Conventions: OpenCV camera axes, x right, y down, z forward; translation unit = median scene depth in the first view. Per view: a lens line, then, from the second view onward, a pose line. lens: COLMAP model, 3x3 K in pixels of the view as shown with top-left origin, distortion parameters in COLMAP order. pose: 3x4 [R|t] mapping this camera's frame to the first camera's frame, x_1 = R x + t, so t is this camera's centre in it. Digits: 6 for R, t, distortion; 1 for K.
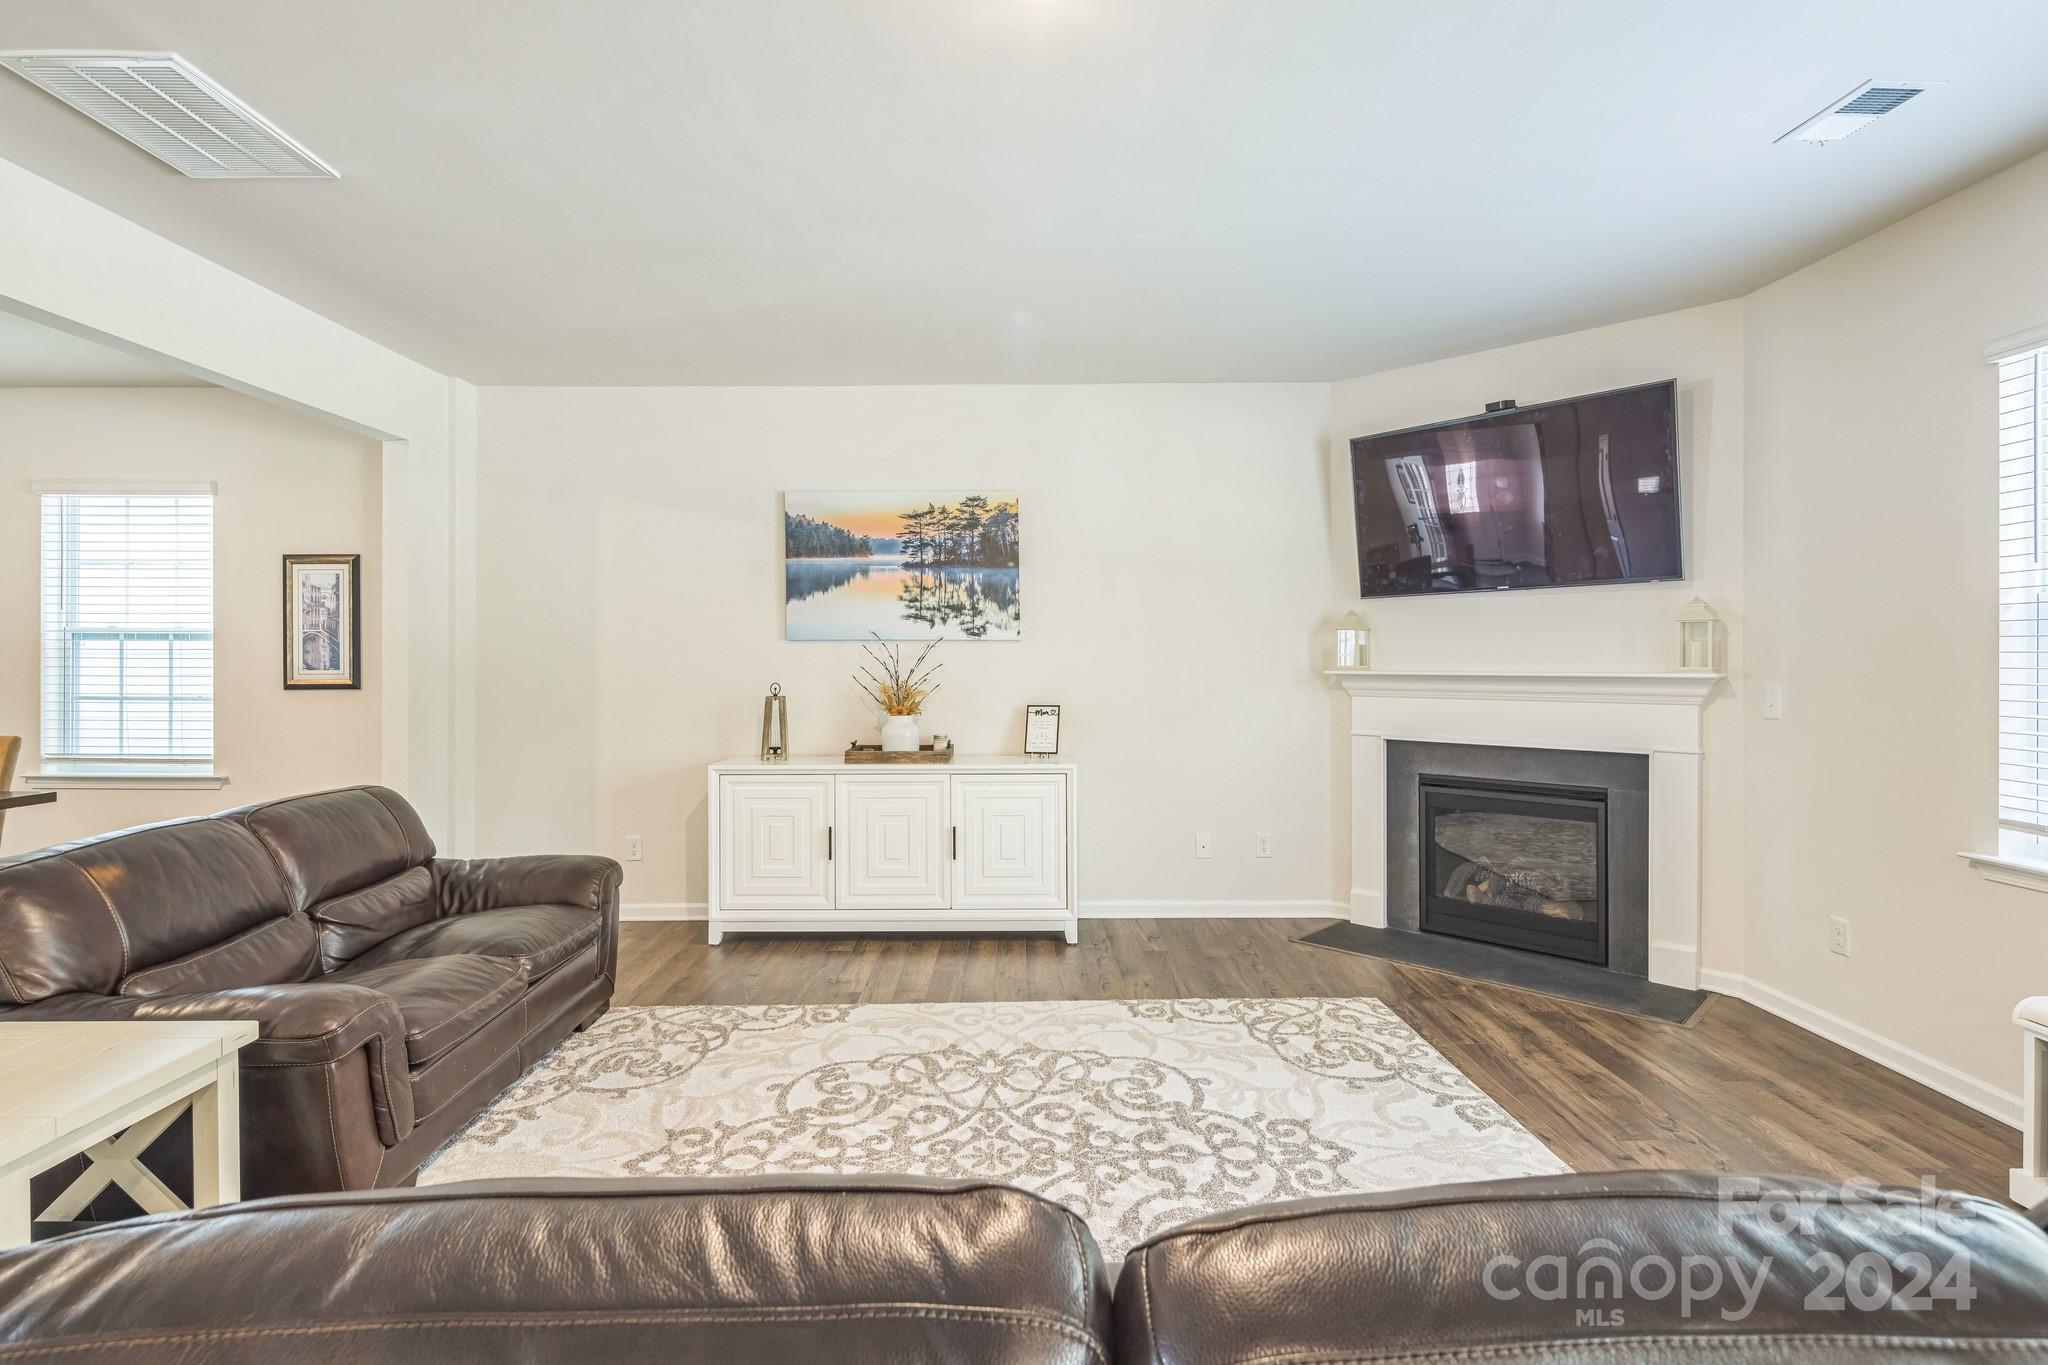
lens RADIAL K [[1003.5, 0, 1006.0], [0, 1003.5, 659.3], [0, 0, 1]] dist [0.003088, -0.000674]
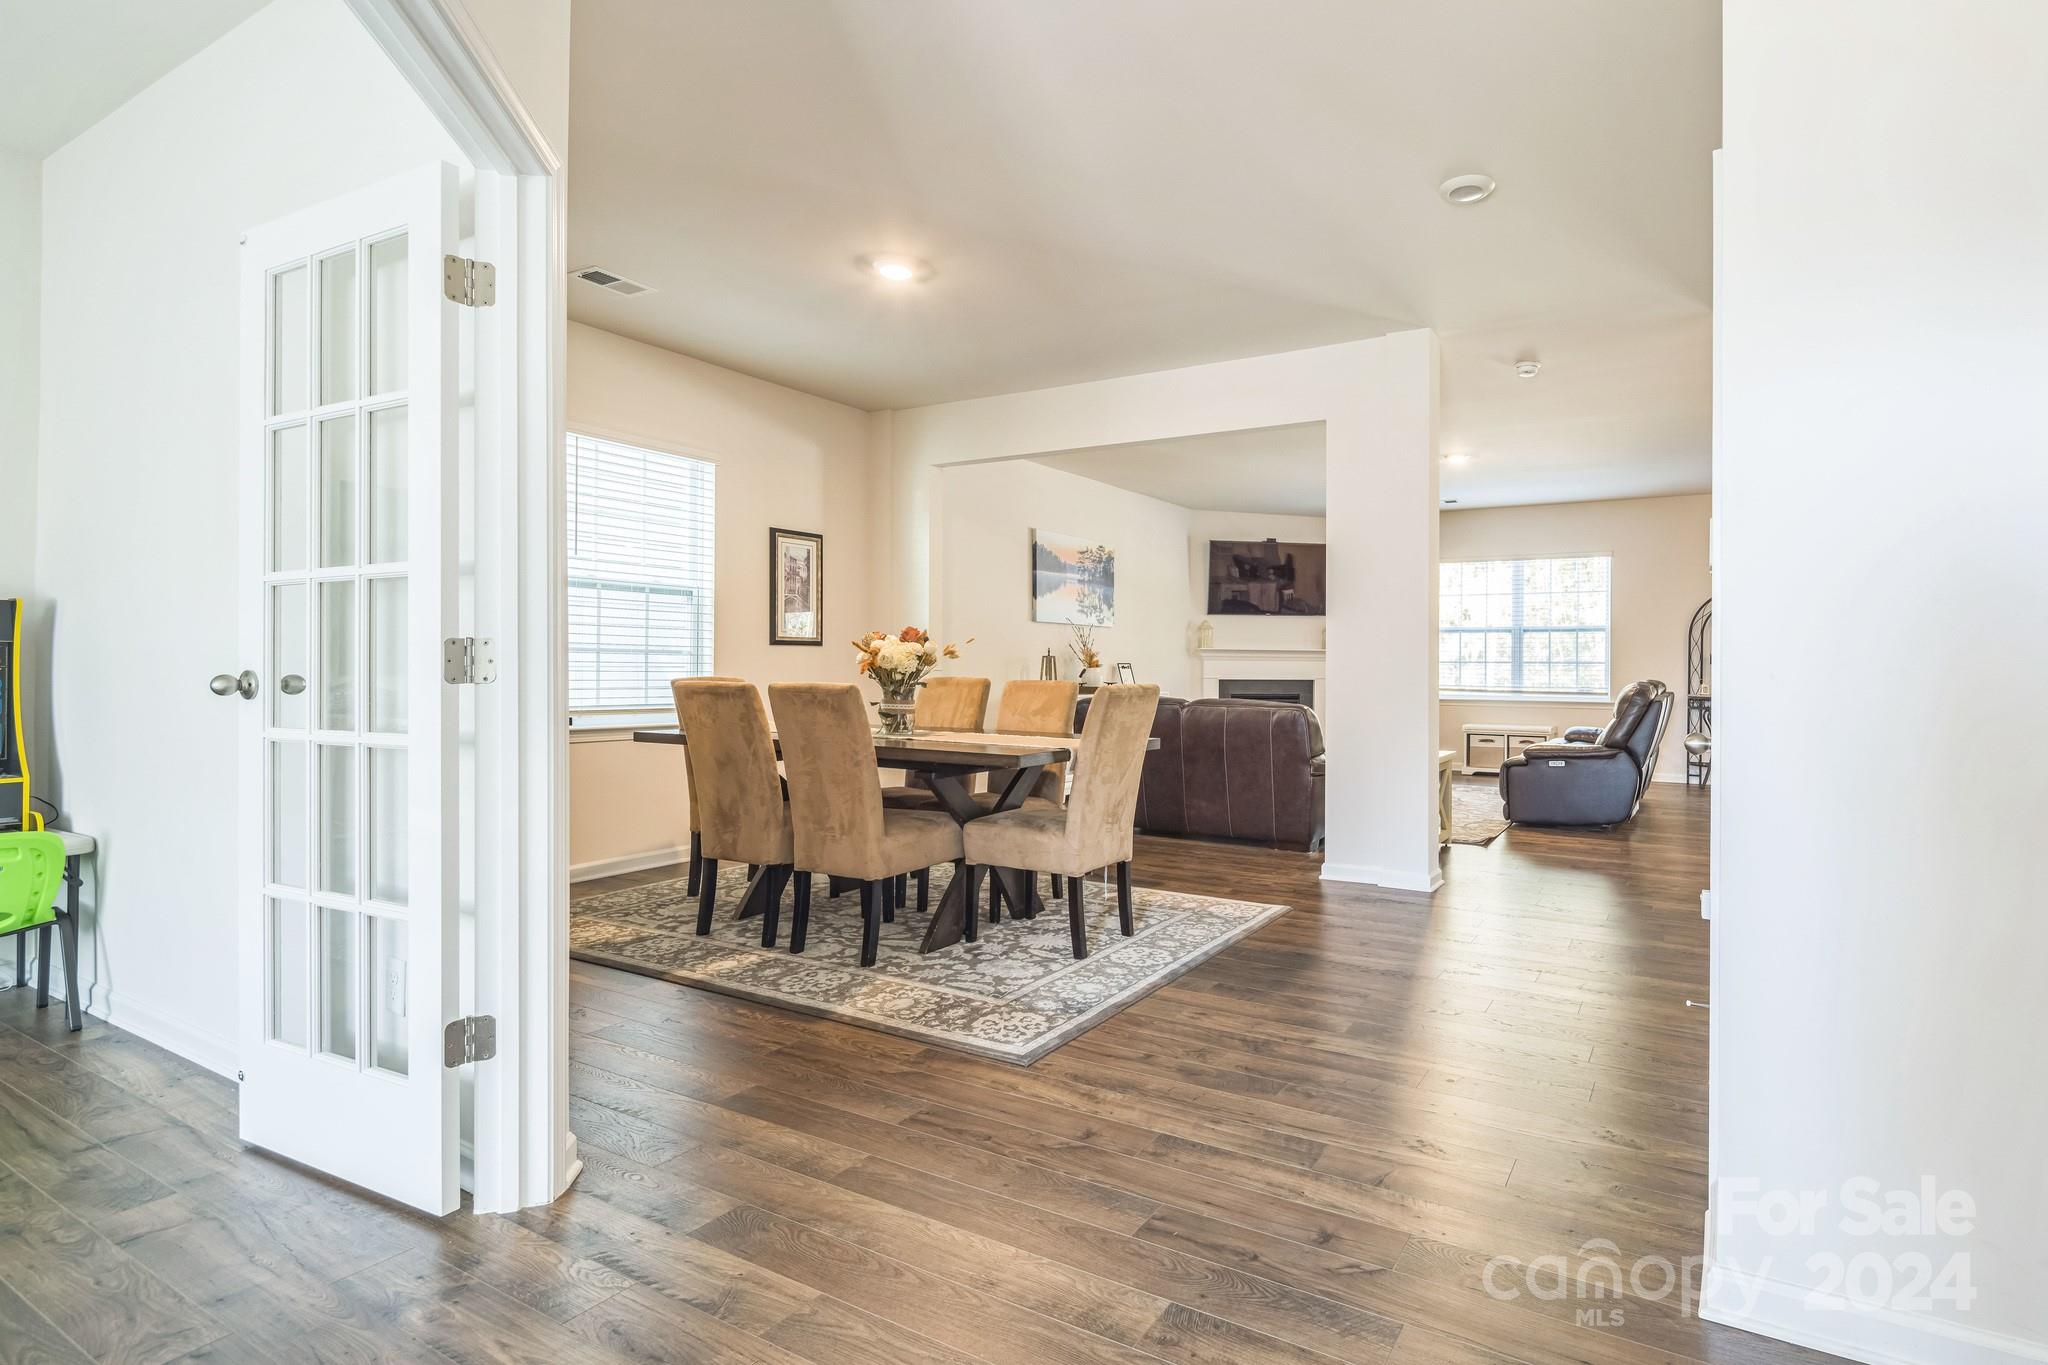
lens RADIAL K [[998.4, 0, 1183.5], [0, 998.4, 676.2], [0, 0, 1]] dist [0.004370, 0.000126]
pose [[0.464266, -0.002833, 0.885691, -1.599105], [-0.006382, 0.999958, 0.006543, 0.059202], [-0.885673, -0.008690, 0.464229, 0.052832]]
